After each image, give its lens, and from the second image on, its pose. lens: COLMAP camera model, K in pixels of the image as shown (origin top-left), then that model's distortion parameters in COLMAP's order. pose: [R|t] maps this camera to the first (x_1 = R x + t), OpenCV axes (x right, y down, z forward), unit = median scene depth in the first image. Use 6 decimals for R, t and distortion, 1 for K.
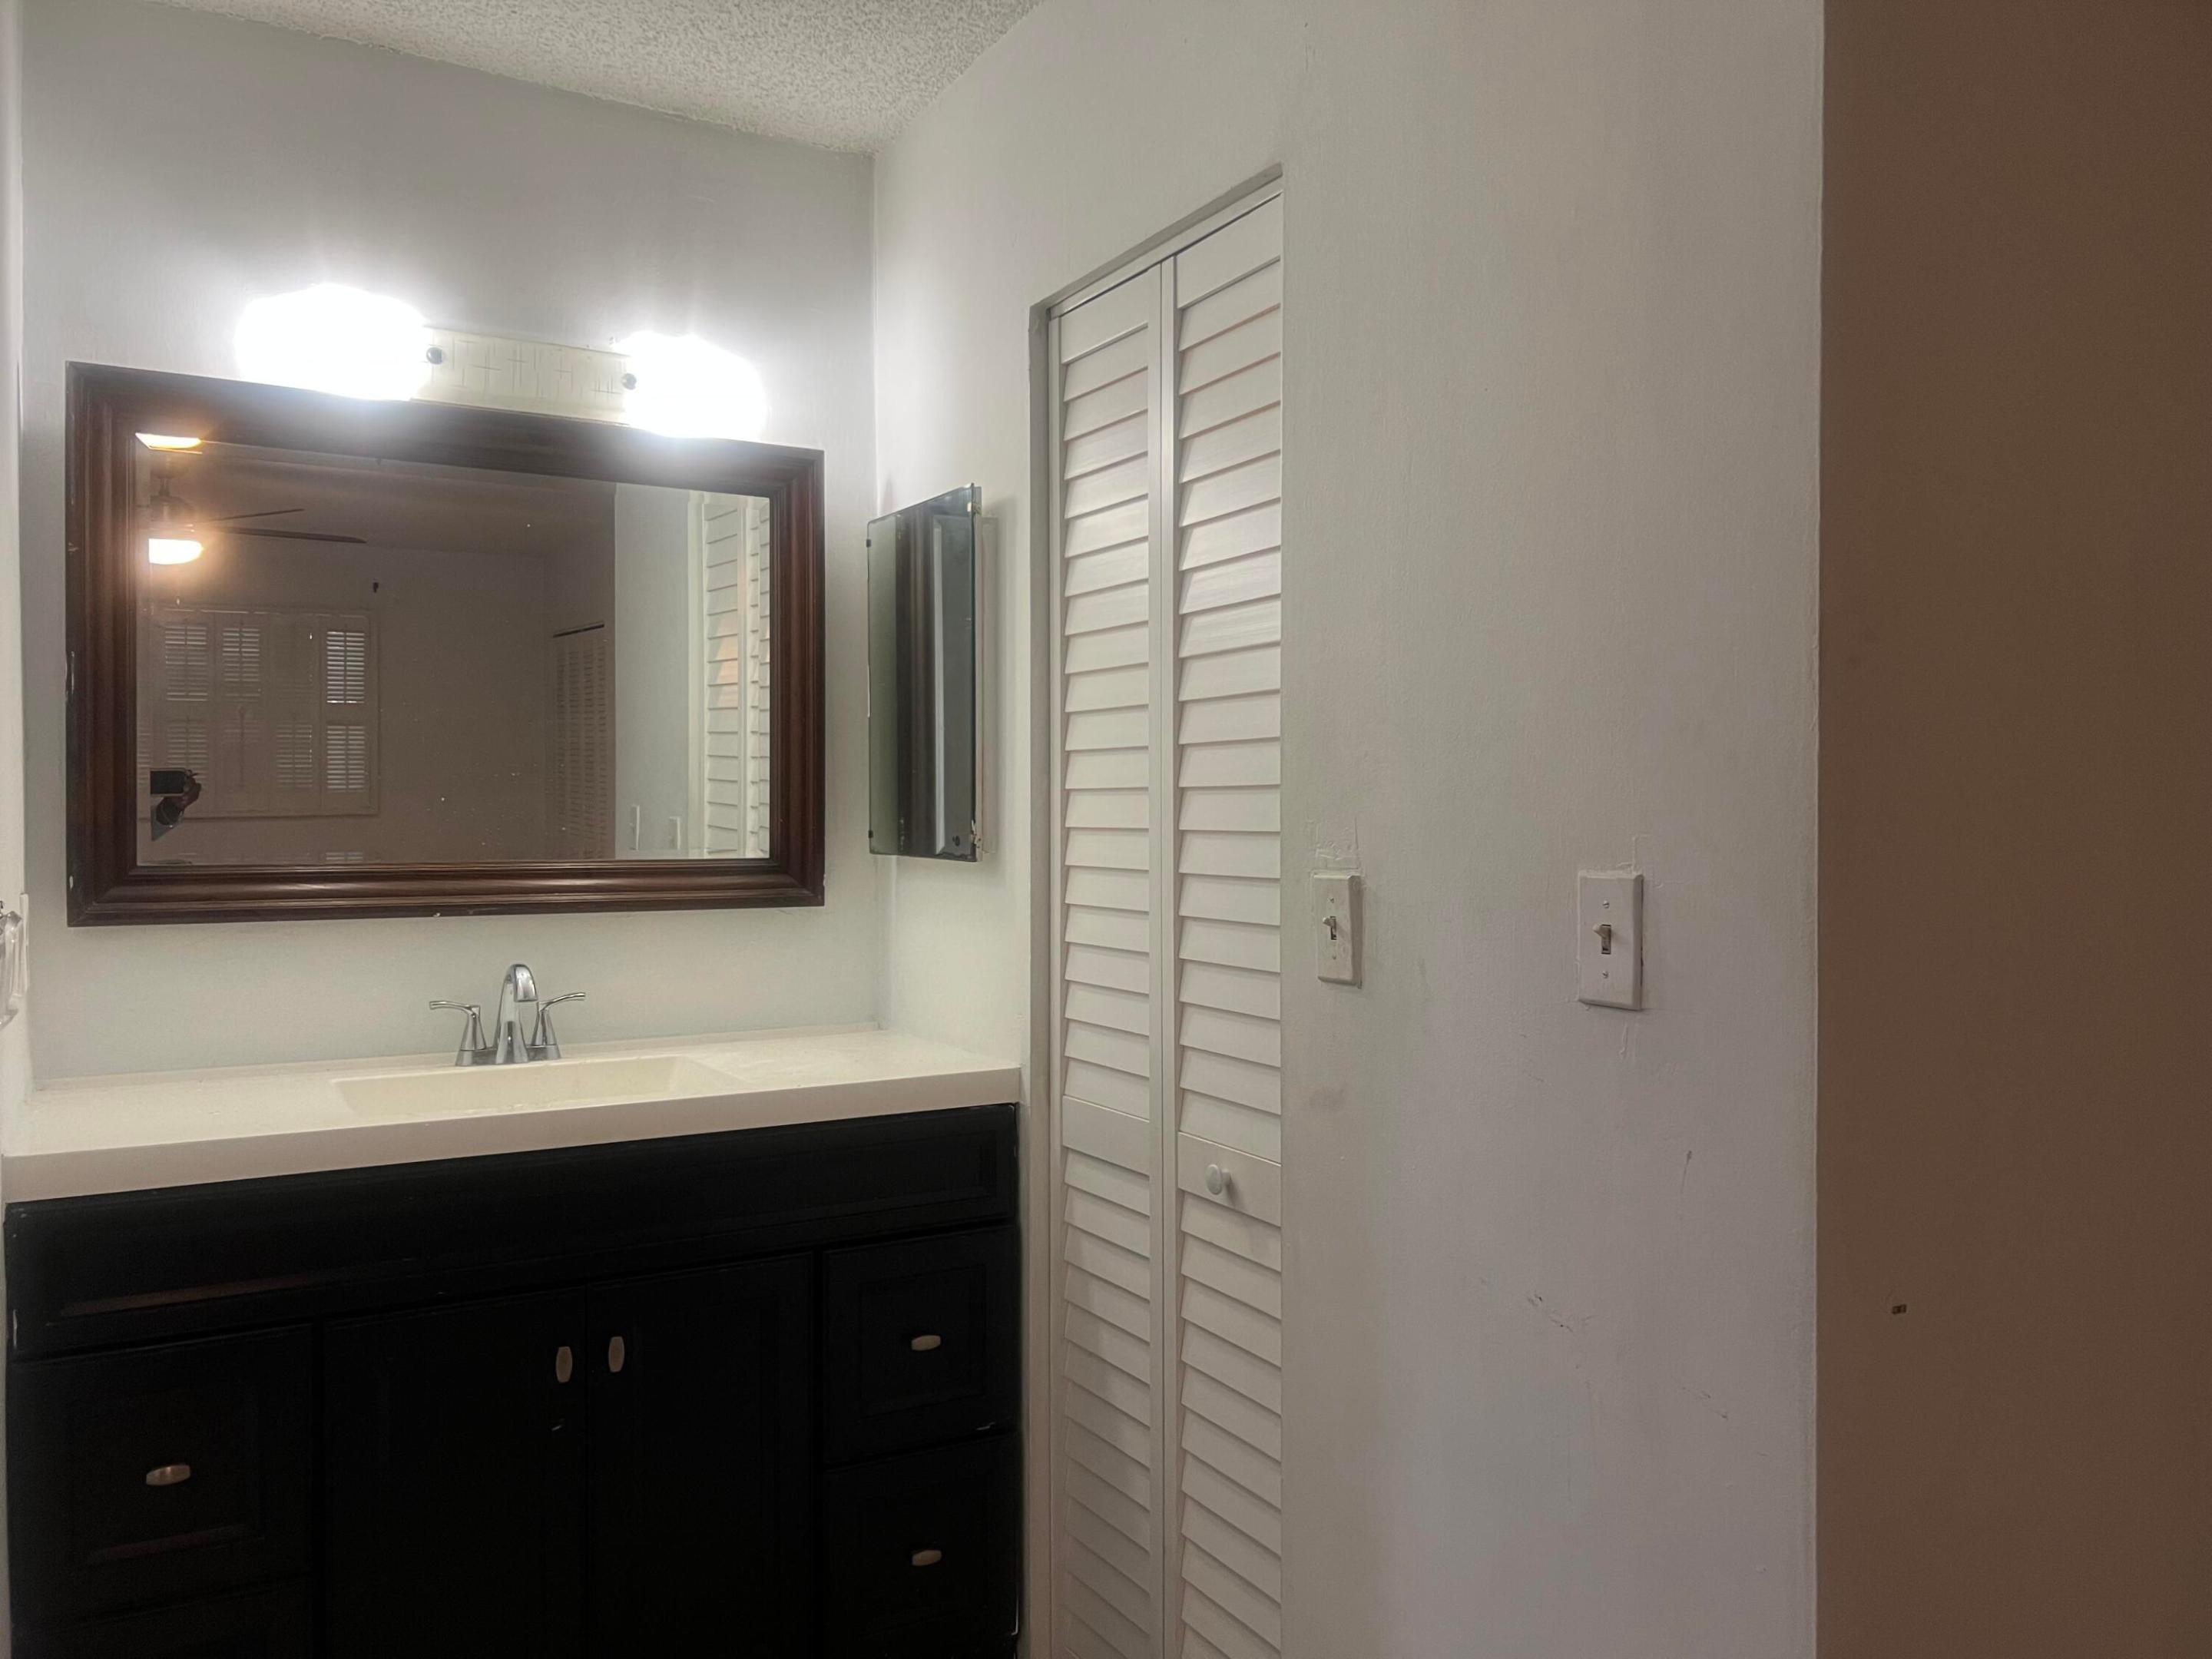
lens RADIAL K [[1638.6, 0, 1106.0], [0, 1638.6, 829.5], [0, 0, 1]] dist [0.007029, 0.001455]
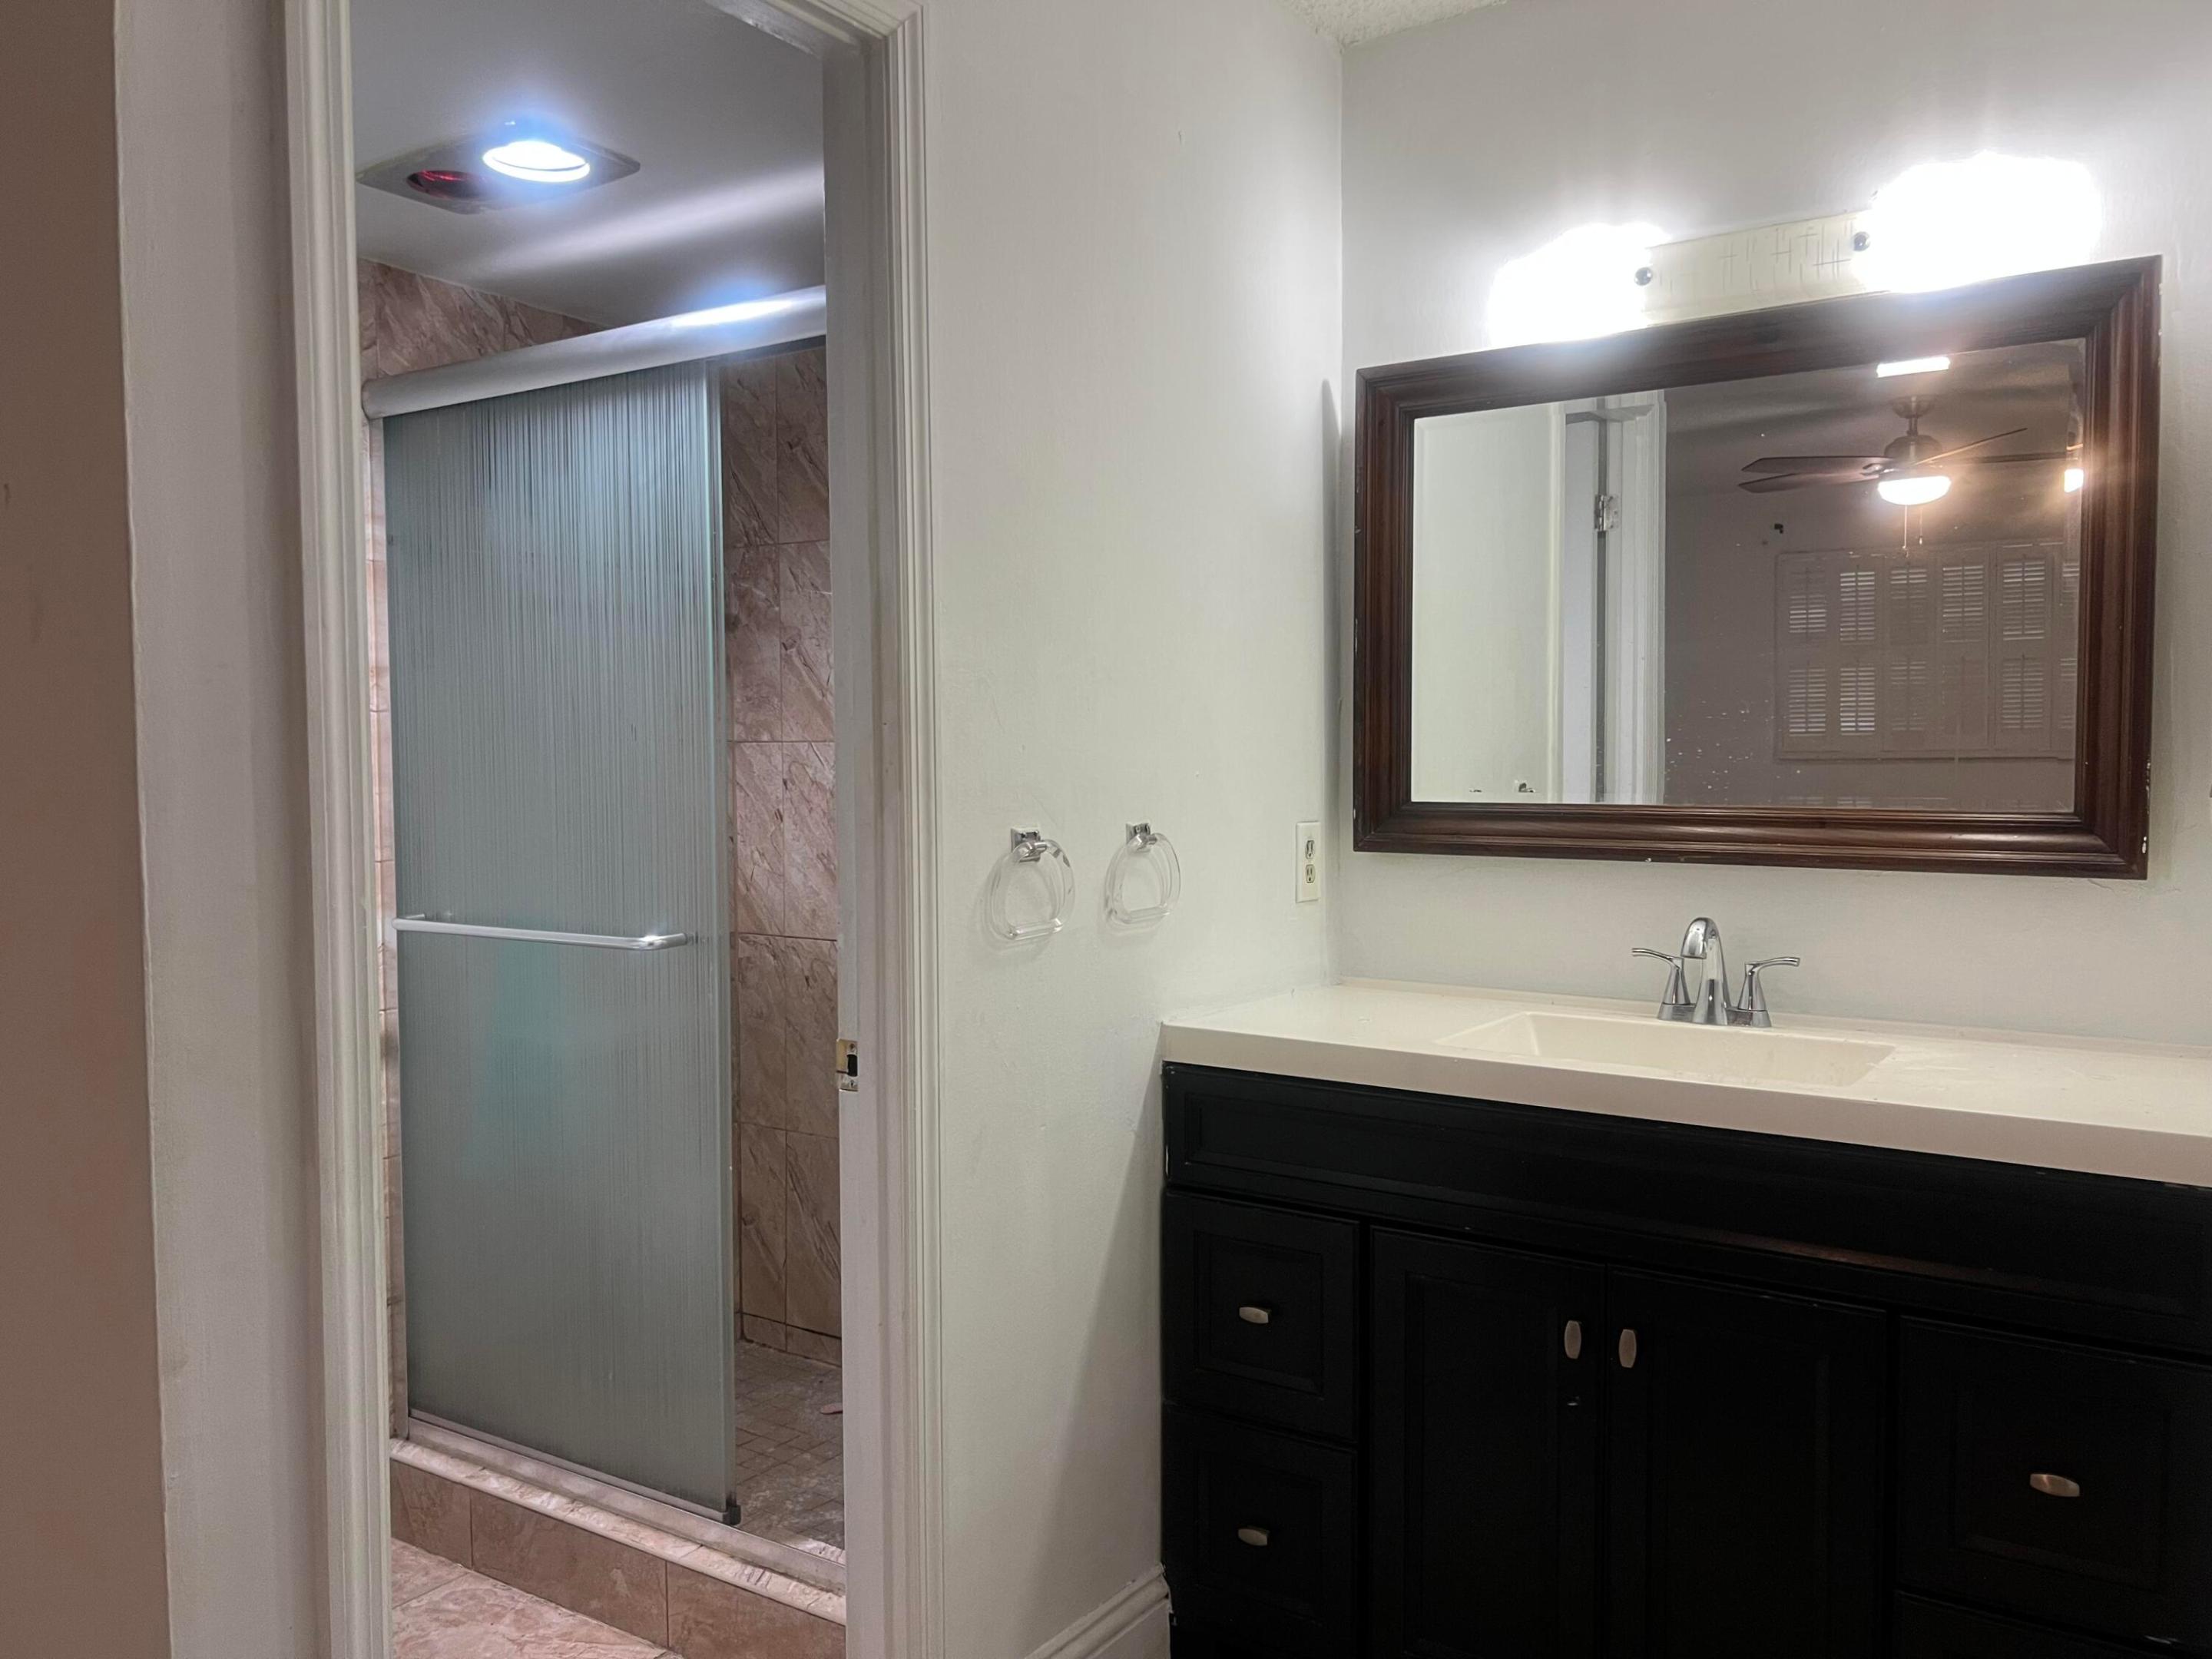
lens RADIAL K [[1638.6, 0, 1106.0], [0, 1638.6, 829.5], [0, 0, 1]] dist [0.007029, 0.001455]
pose [[0.454917, 0.038007, -0.889723, 0.304402], [-0.011083, 0.999253, 0.037019, 0.001887], [0.890465, -0.006980, 0.454998, 0.274481]]
